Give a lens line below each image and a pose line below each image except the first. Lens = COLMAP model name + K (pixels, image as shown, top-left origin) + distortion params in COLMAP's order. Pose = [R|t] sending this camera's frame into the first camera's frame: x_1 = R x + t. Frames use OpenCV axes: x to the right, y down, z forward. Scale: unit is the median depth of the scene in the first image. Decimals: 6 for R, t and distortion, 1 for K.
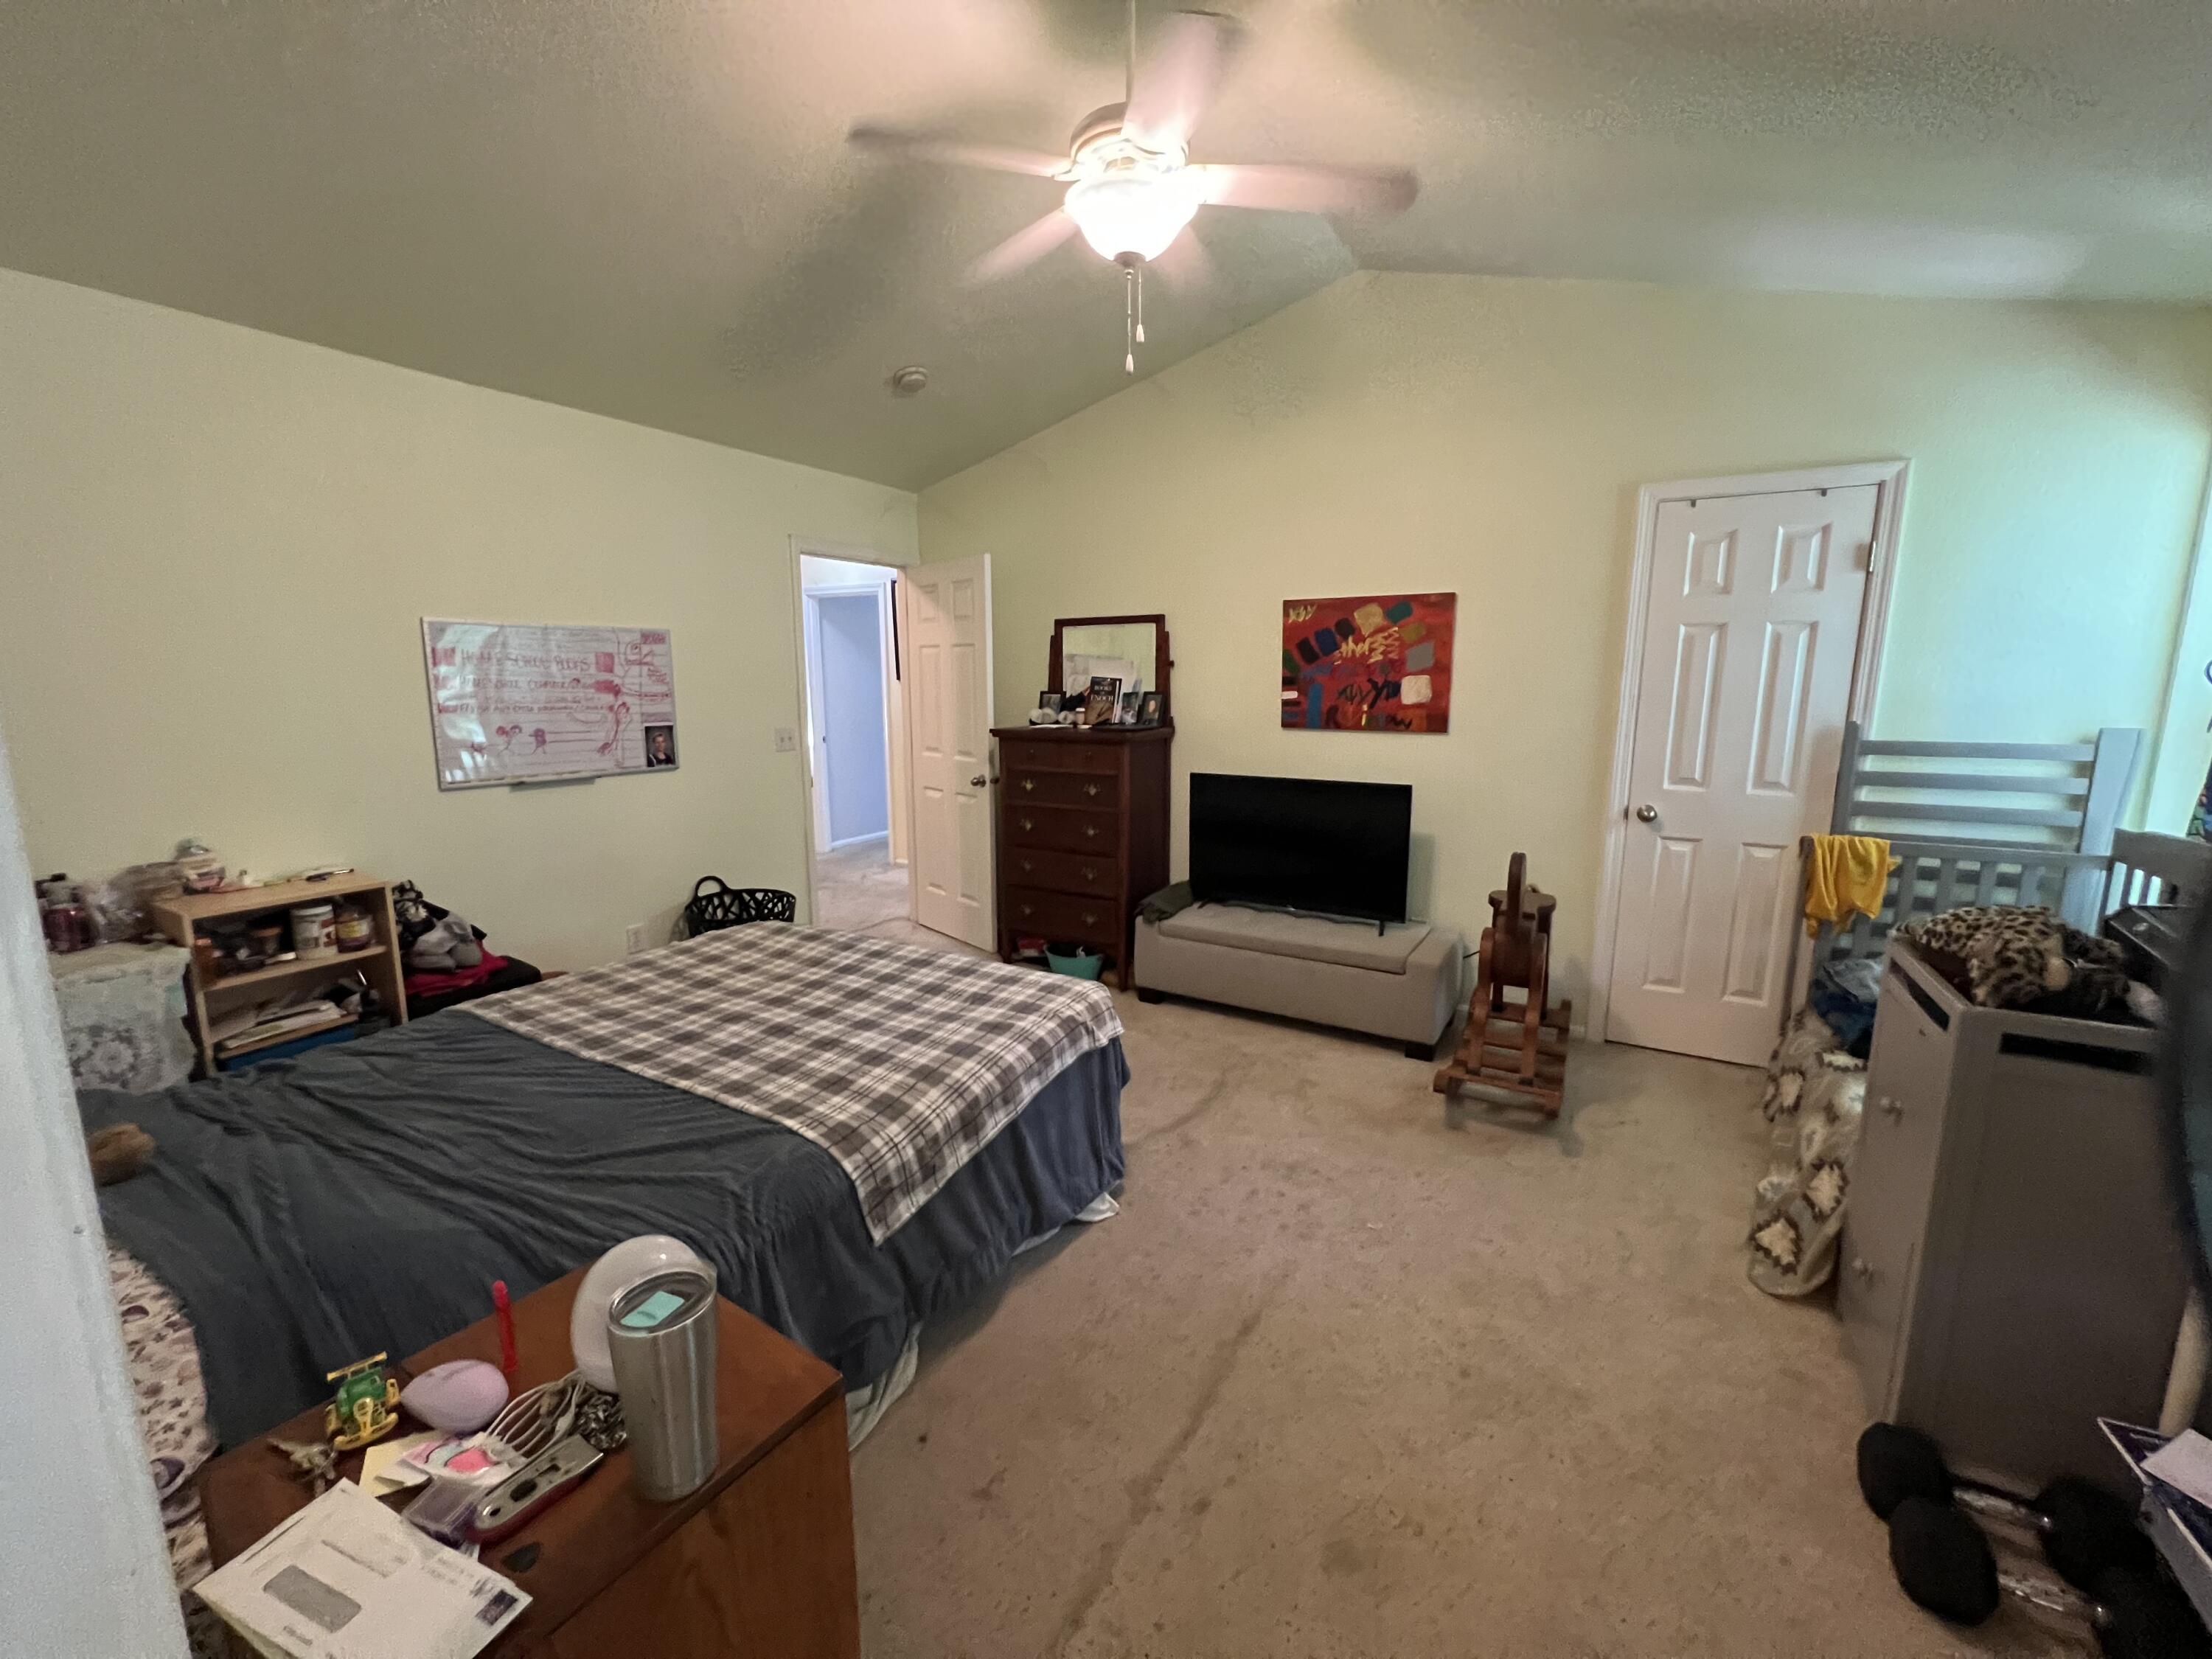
lens RADIAL K [[894.6, 0, 1100.5], [0, 894.6, 829.7], [0, 0, 1]] dist [0.001076, 0.000178]
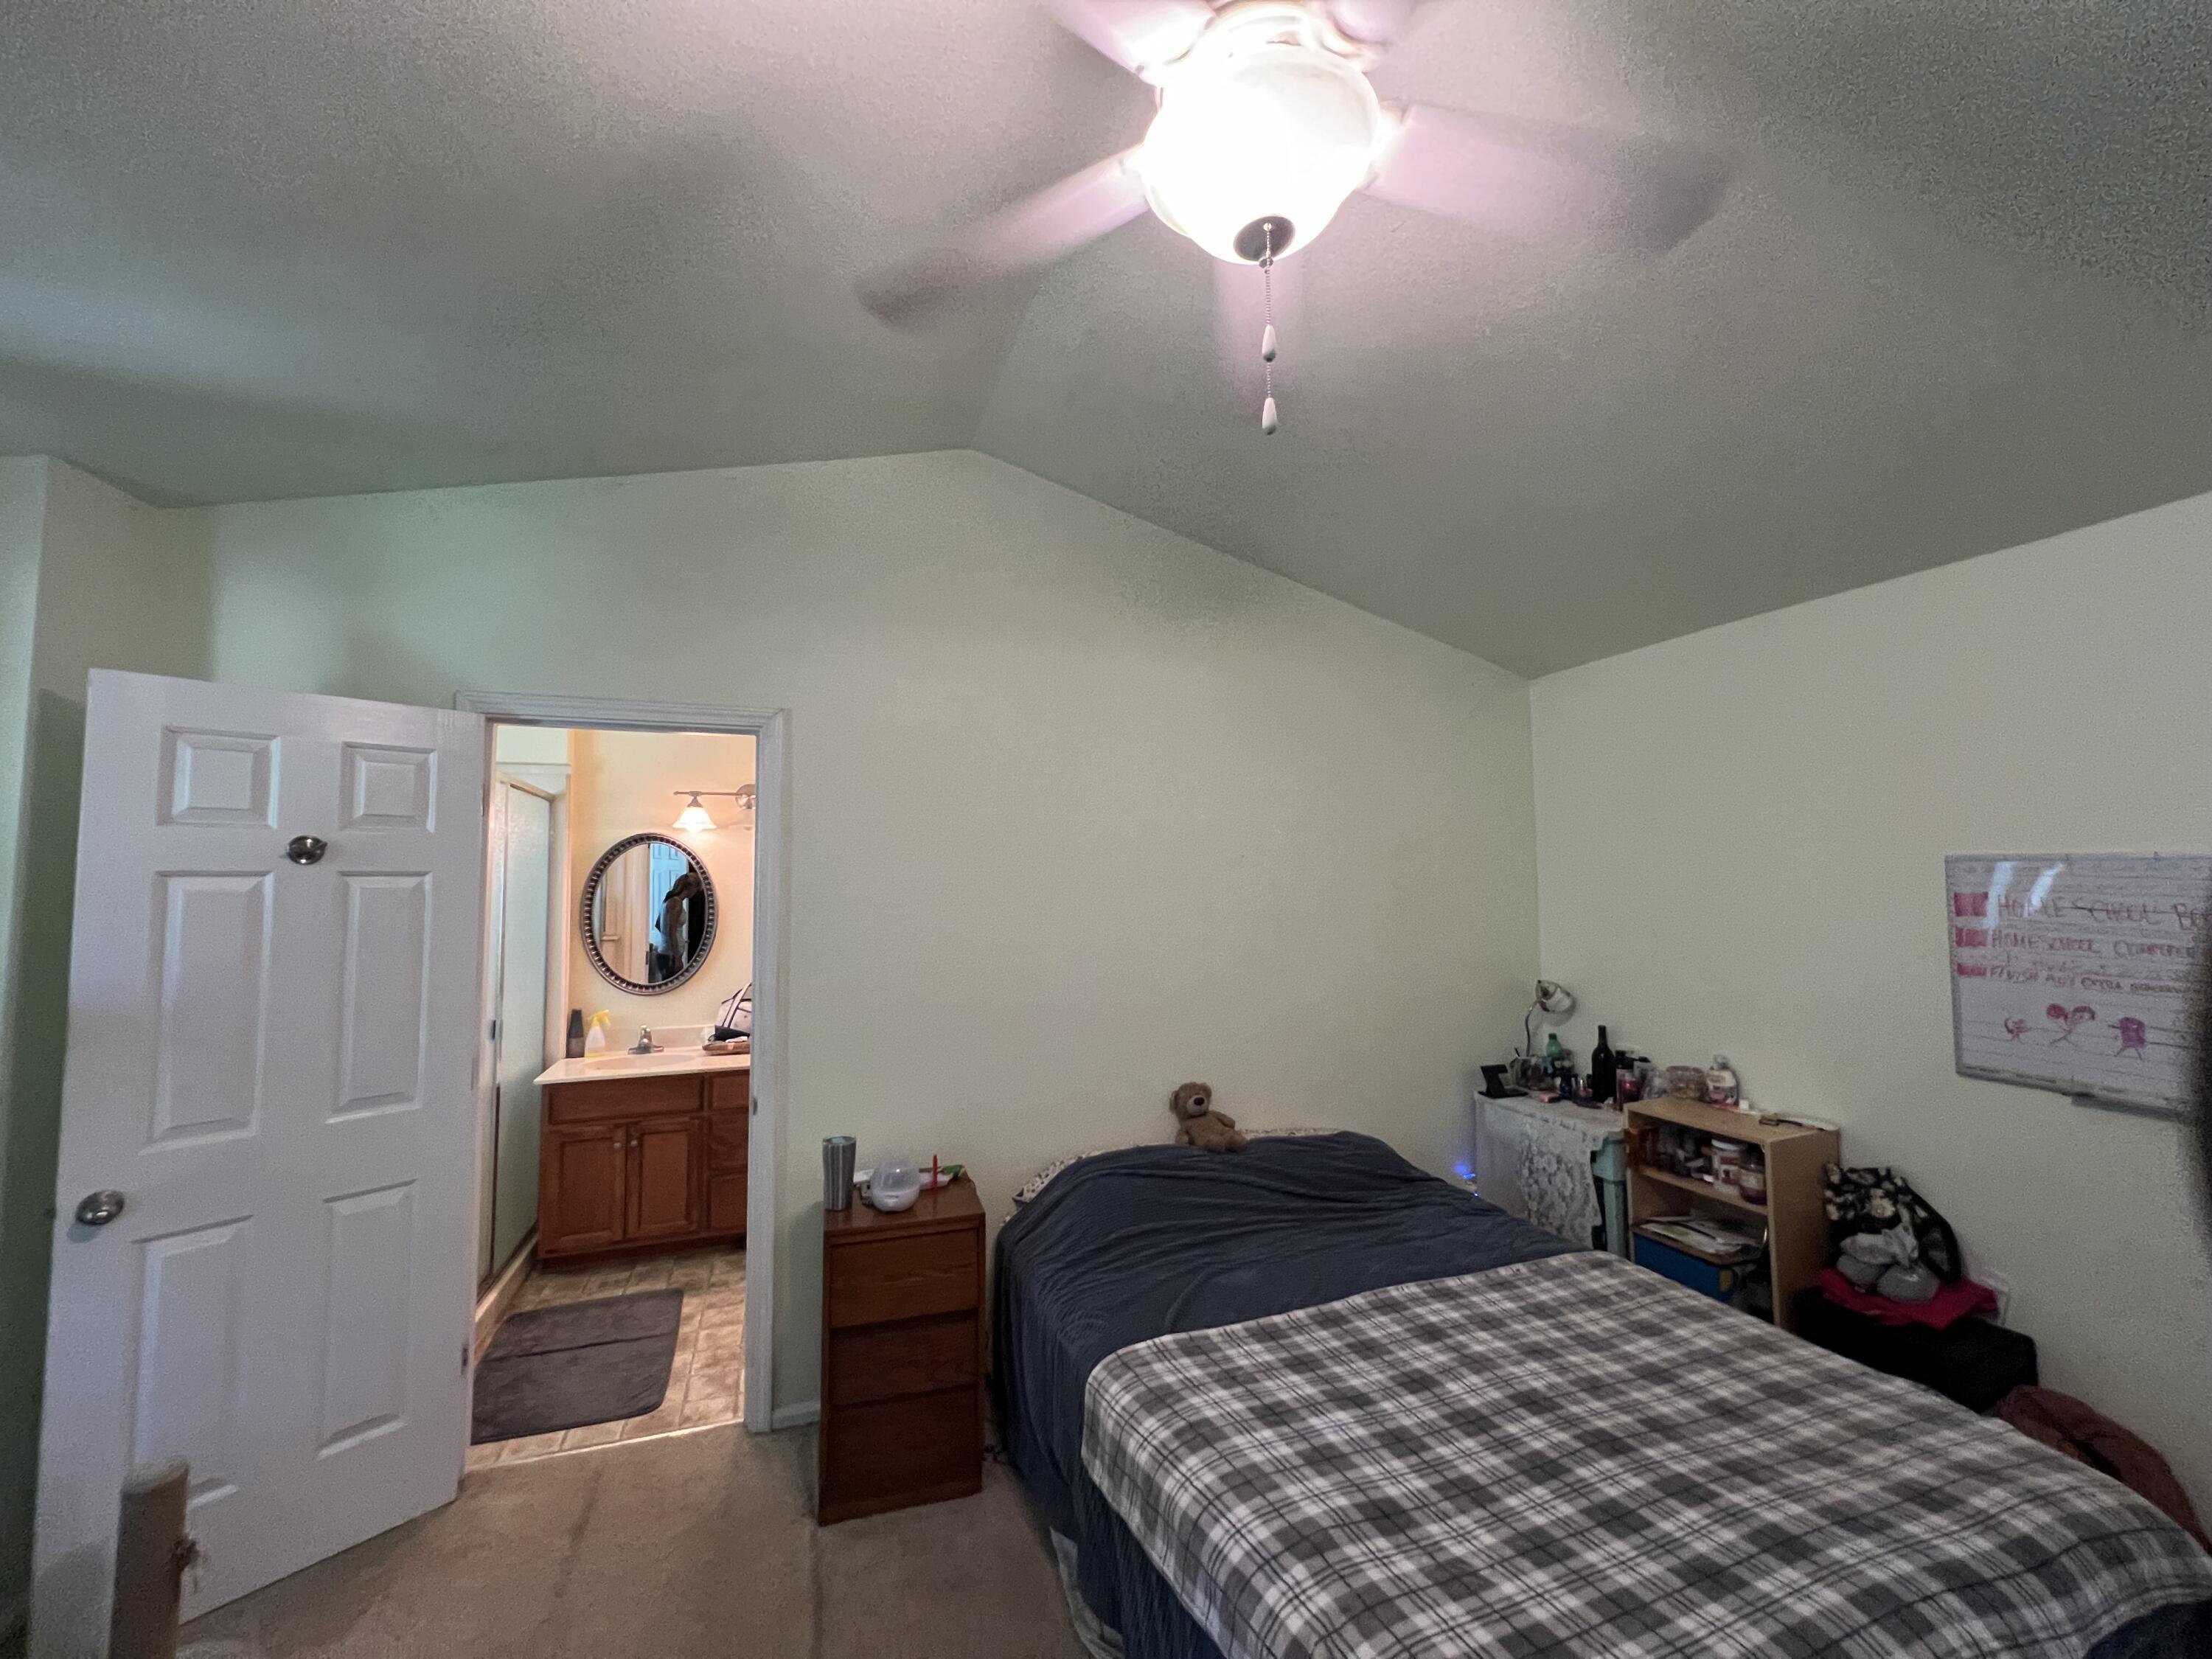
lens RADIAL K [[894.6, 0, 1109.3], [0, 894.6, 829.0], [0, 0, 1]] dist [0.001076, 0.000178]
pose [[-0.636071, -0.037076, -0.770740, 0.398646], [-0.120162, 0.991419, 0.051475, -0.241592], [0.762217, 0.125356, -0.635067, 1.061627]]
